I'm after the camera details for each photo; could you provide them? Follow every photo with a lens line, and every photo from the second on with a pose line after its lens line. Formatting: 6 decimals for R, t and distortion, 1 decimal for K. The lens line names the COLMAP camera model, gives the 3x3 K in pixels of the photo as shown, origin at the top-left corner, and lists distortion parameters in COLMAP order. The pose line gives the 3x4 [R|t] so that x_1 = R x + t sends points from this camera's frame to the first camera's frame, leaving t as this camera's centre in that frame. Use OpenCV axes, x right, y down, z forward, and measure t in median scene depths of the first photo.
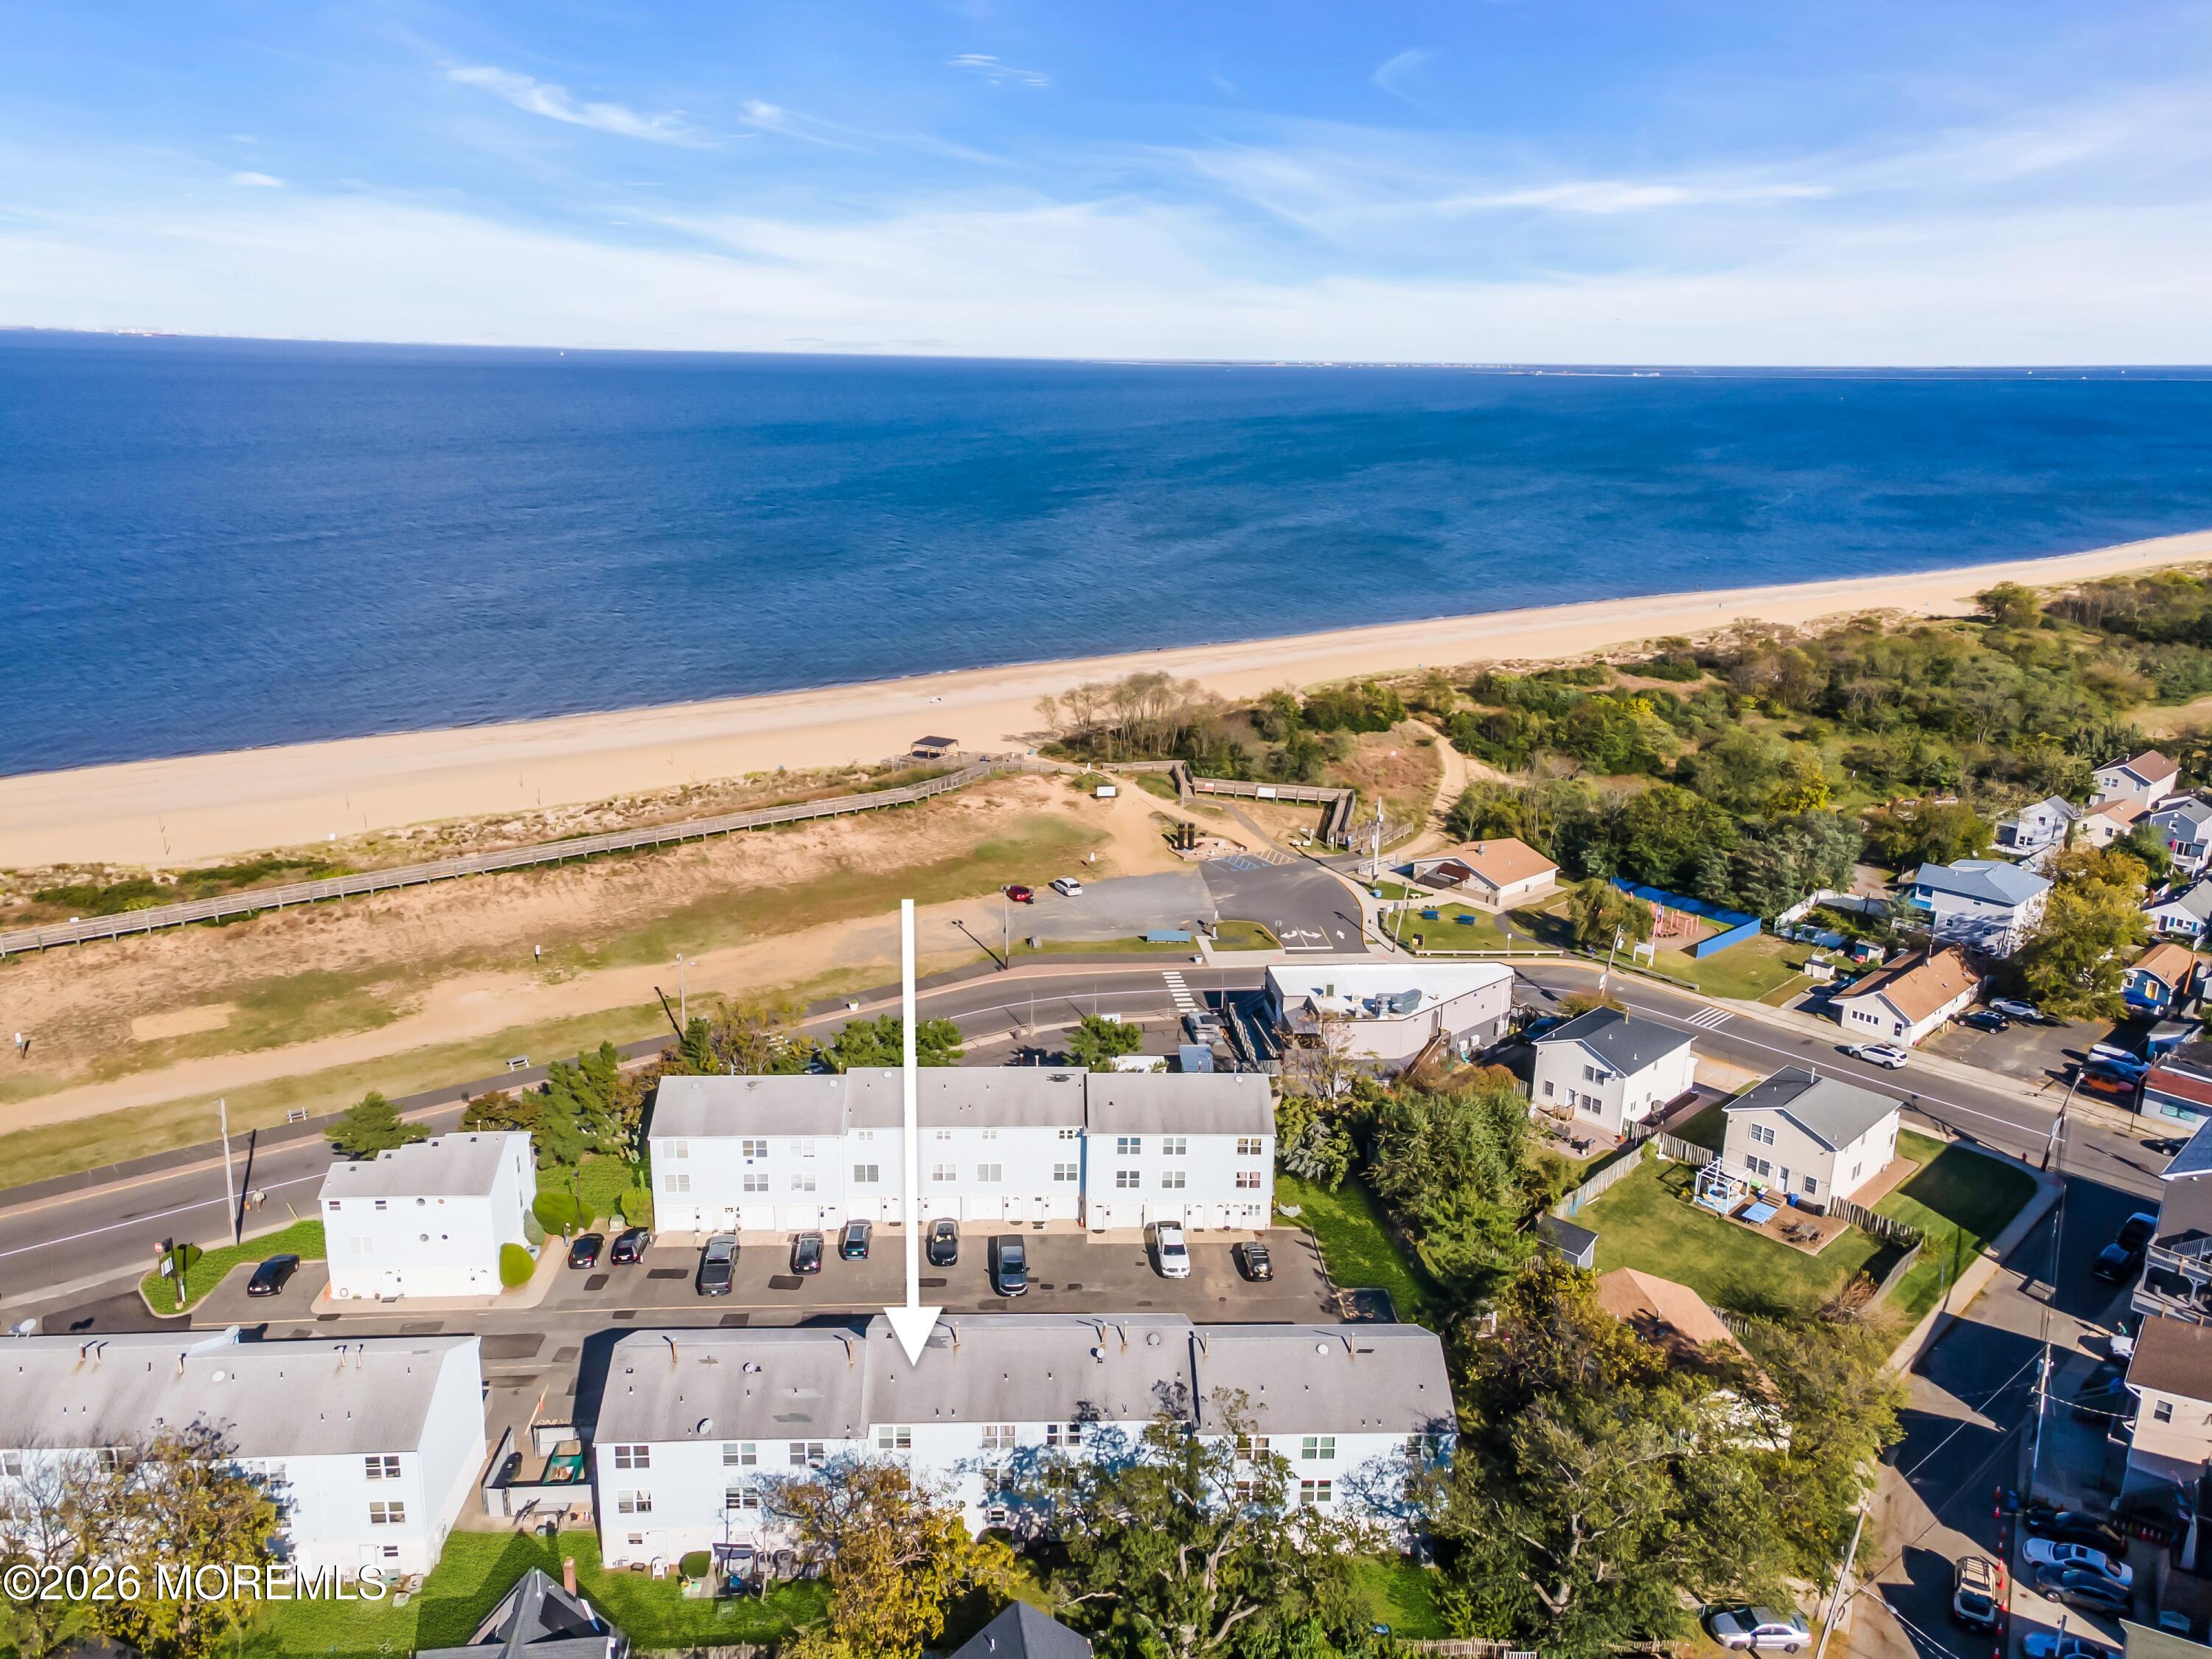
lens RADIAL K [[1581.1, 0, 1106.0], [0, 1581.1, 829.5], [0, 0, 1]] dist [0.038311, 0.007809]
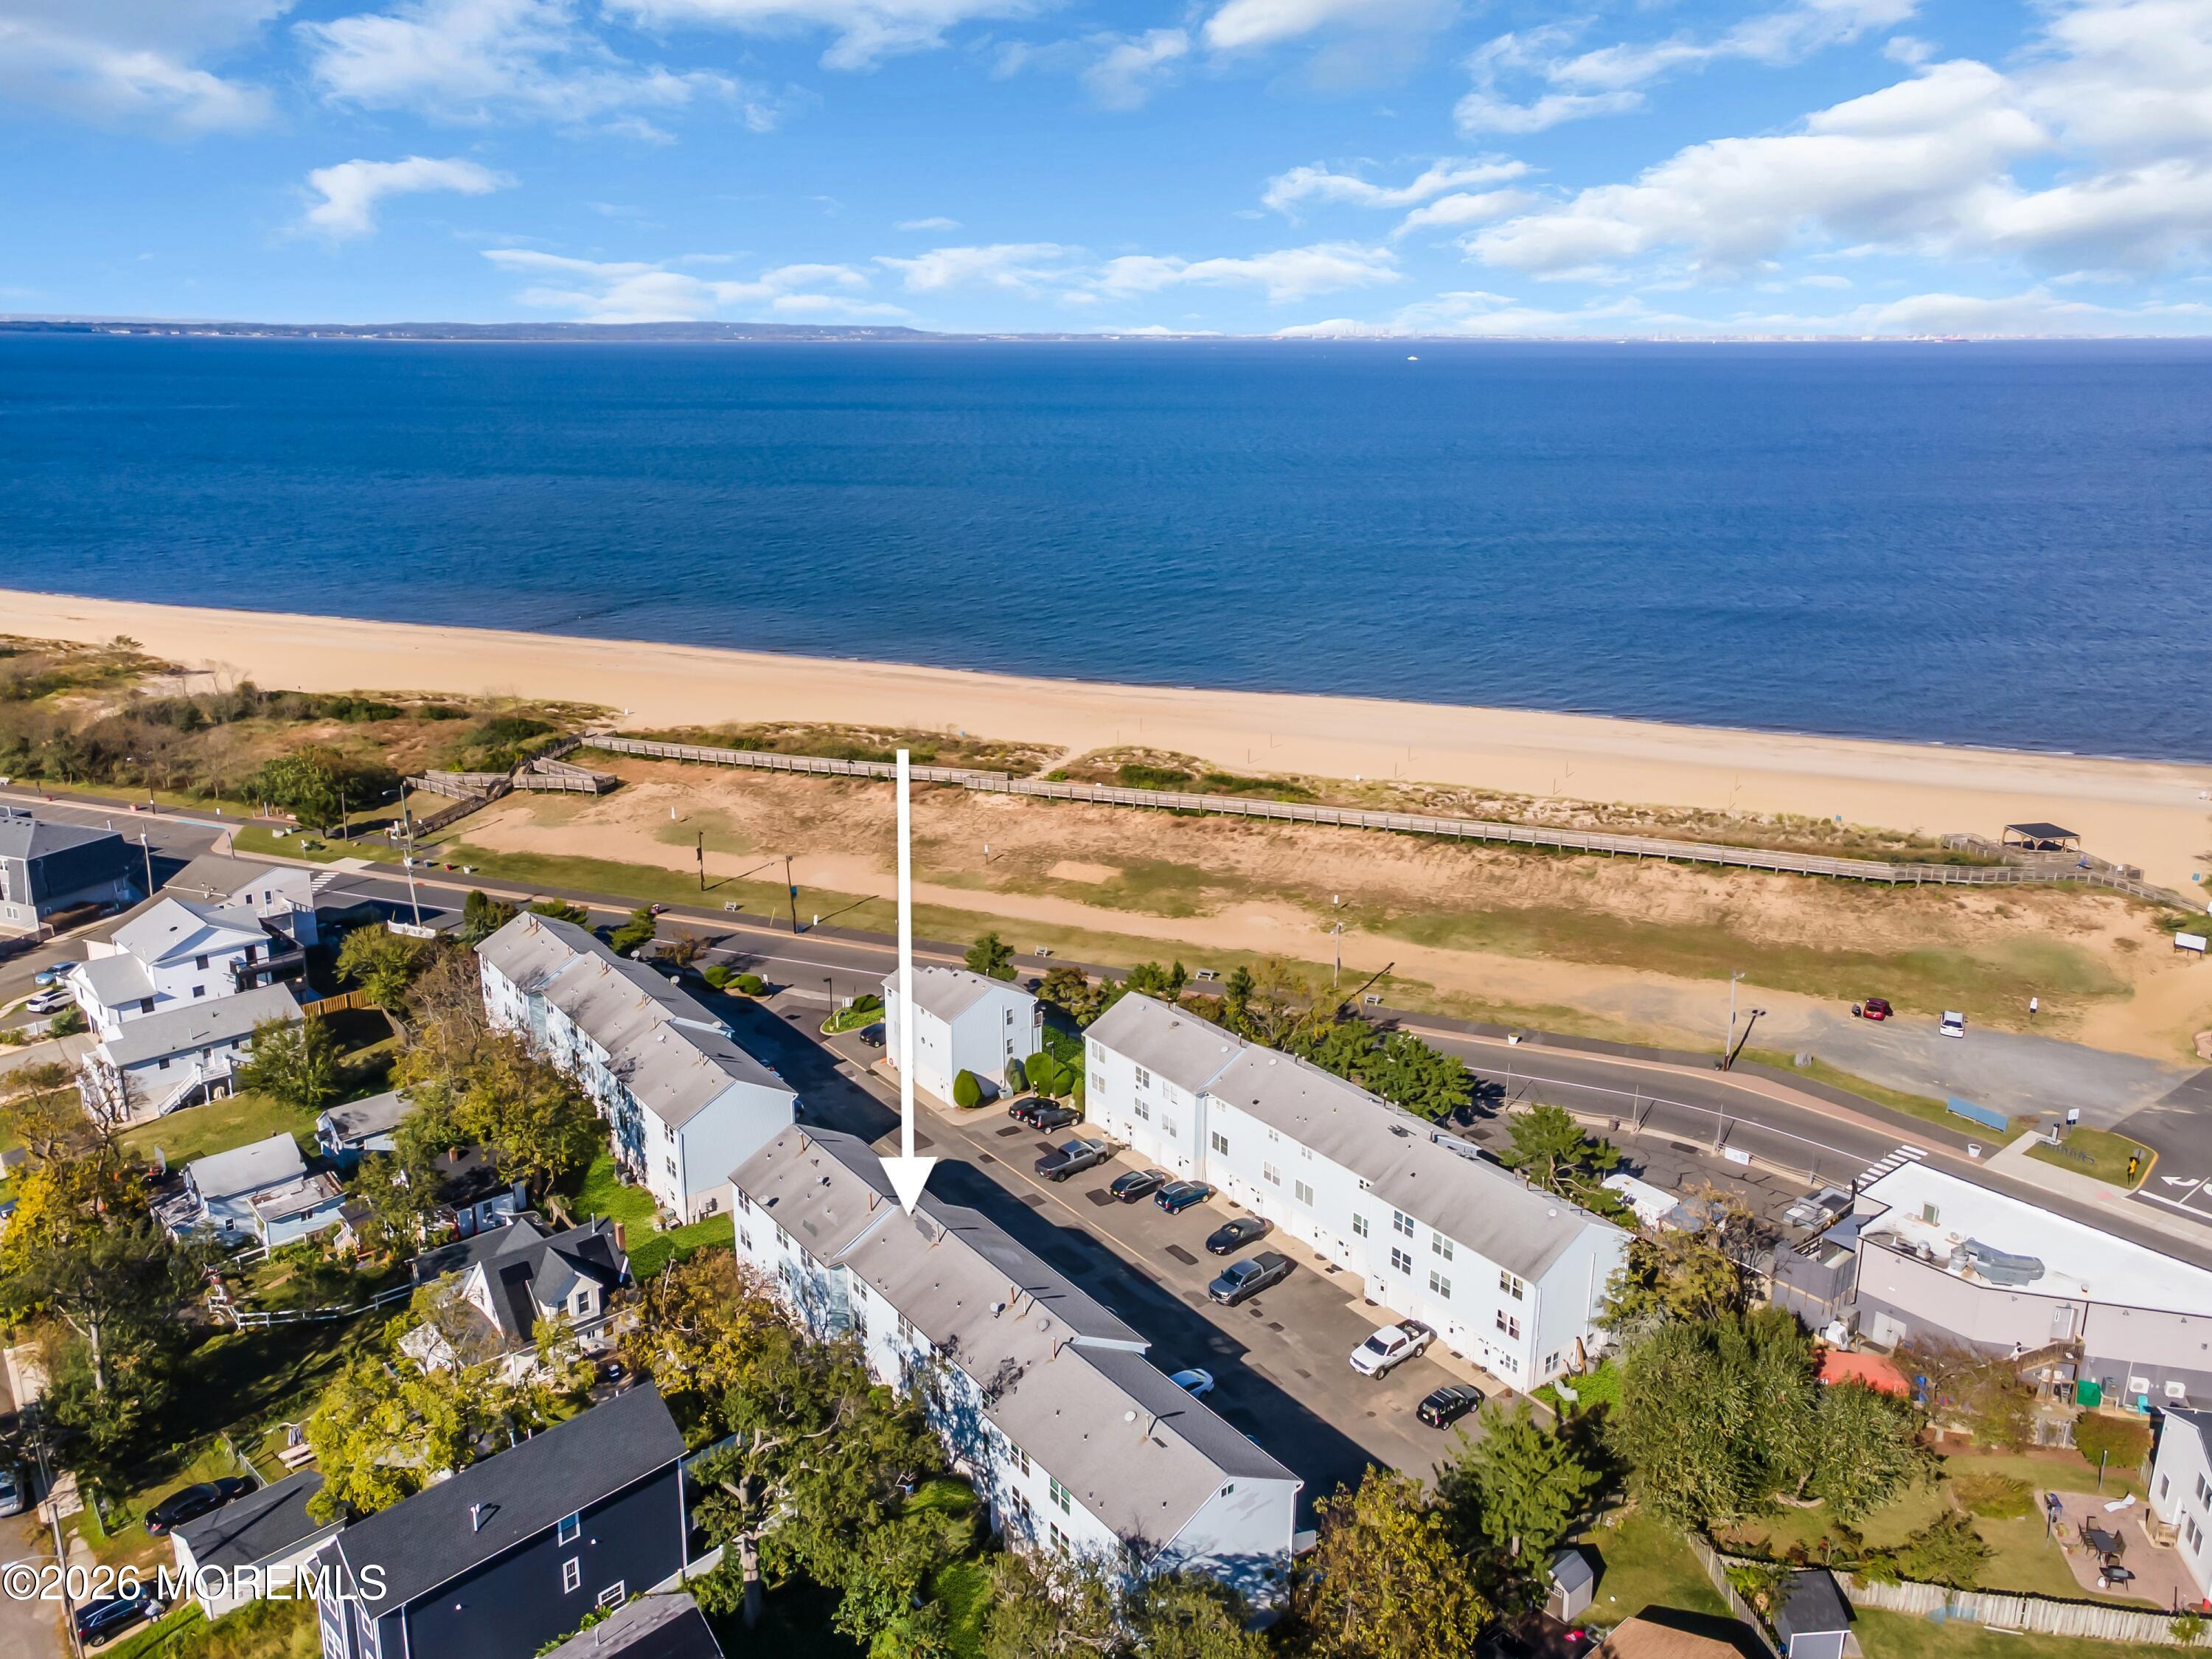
lens RADIAL K [[1680.1, 0, 1106.0], [0, 1680.1, 829.5], [0, 0, 1]] dist [-0.007699, -0.002263]
pose [[0.558824, 0.224920, -0.798202, 0.473648], [-0.234826, 0.966040, 0.107811, -0.058811], [0.795344, 0.127191, 0.592664, 0.209492]]
